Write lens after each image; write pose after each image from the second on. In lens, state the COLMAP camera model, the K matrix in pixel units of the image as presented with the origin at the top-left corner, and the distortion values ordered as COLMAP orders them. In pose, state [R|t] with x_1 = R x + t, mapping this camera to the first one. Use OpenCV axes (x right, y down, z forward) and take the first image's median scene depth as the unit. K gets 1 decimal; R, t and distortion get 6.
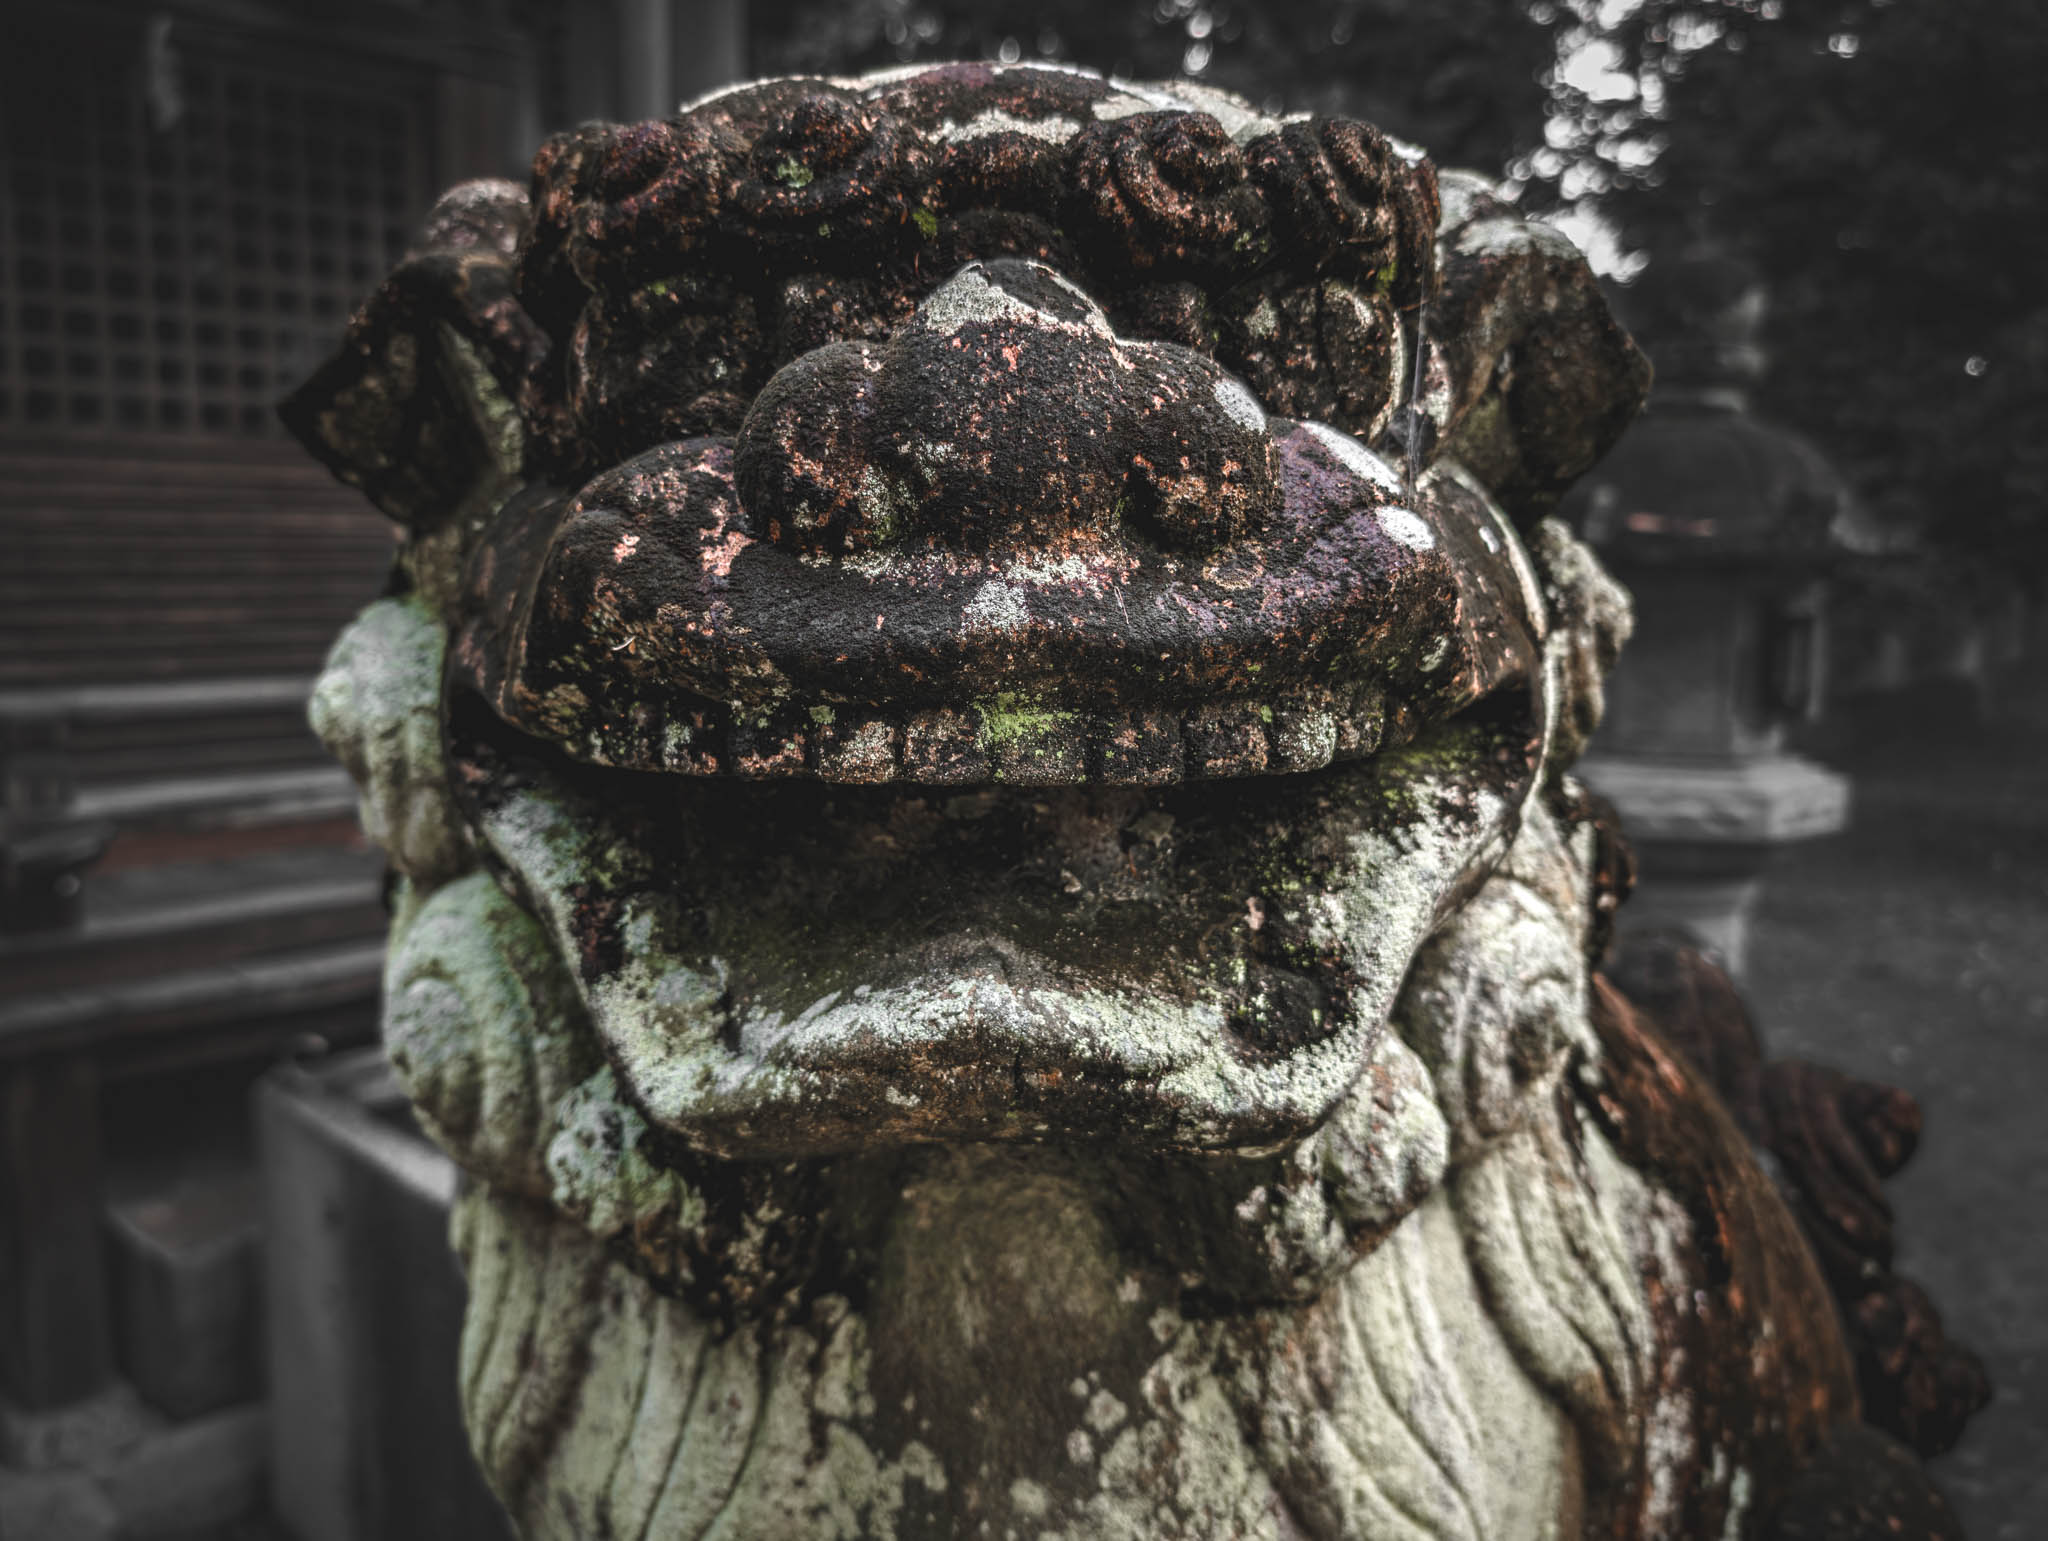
lens RADIAL K [[1443.3, 0, 1335.9], [0, 1443.3, 1137.2], [0, 0, 1]] dist [-0.005360, -0.004403]
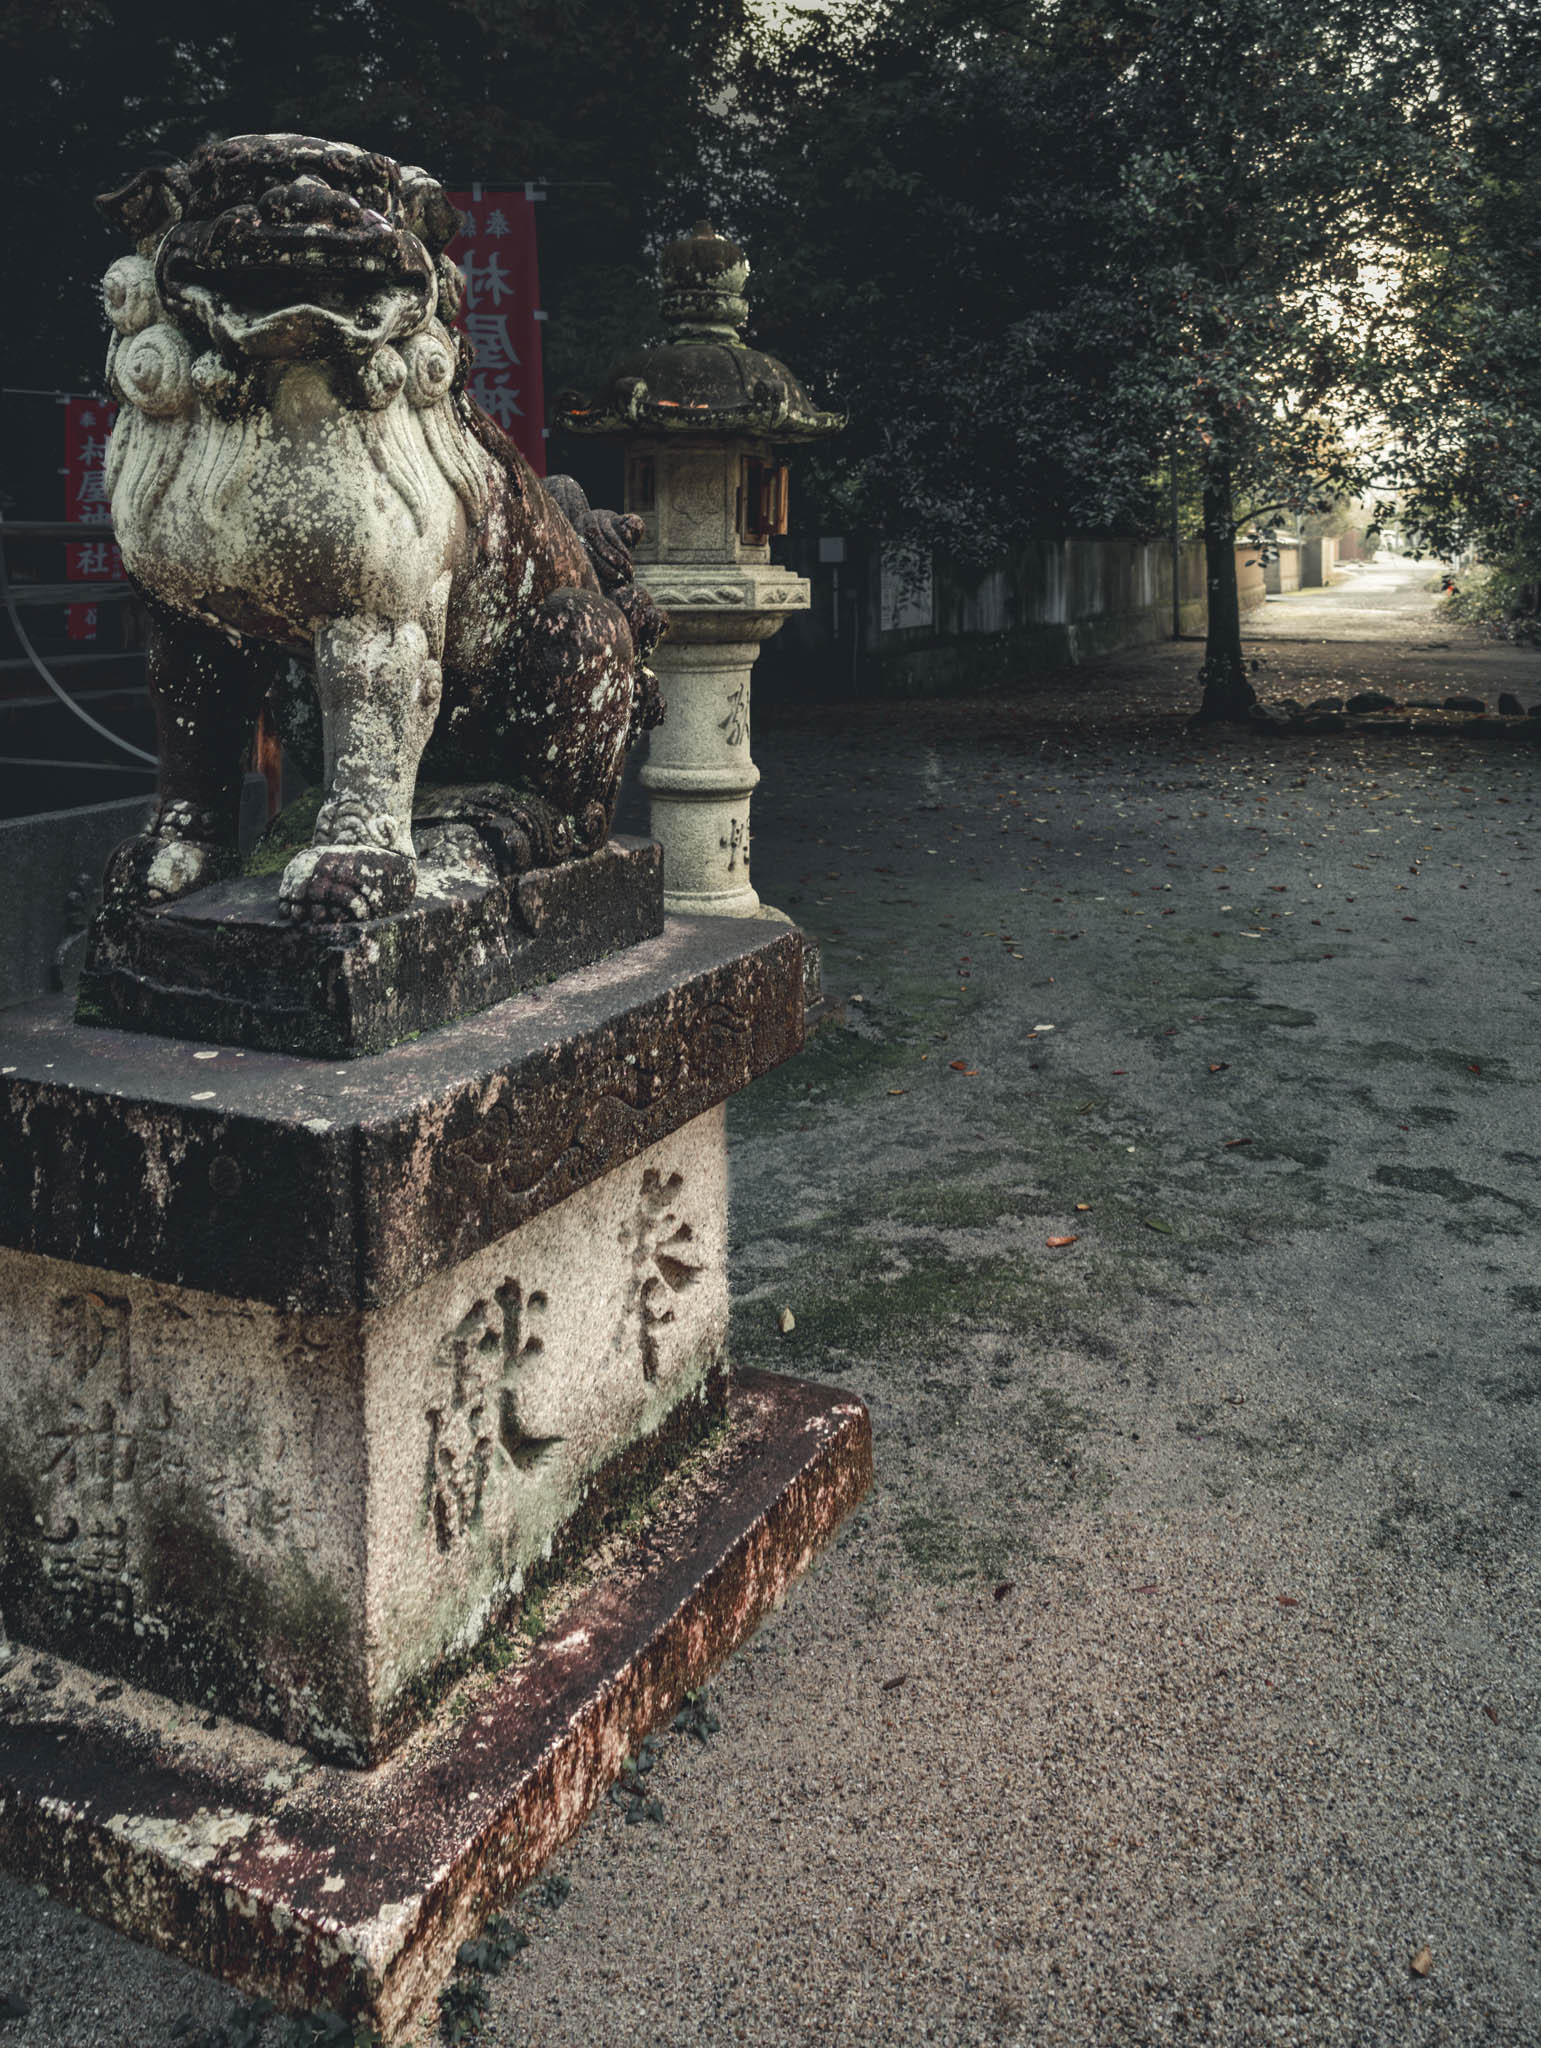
lens RADIAL K [[1494.8, 0, 770.5], [0, 1494.8, 1024.0], [0, 0, 1]] dist [-0.001931, 0.000699]
pose [[0.987906, -0.020080, 0.153751, 0.433701], [0.032297, 0.996479, -0.077376, 2.395005], [-0.151656, 0.081406, 0.985075, -3.547726]]
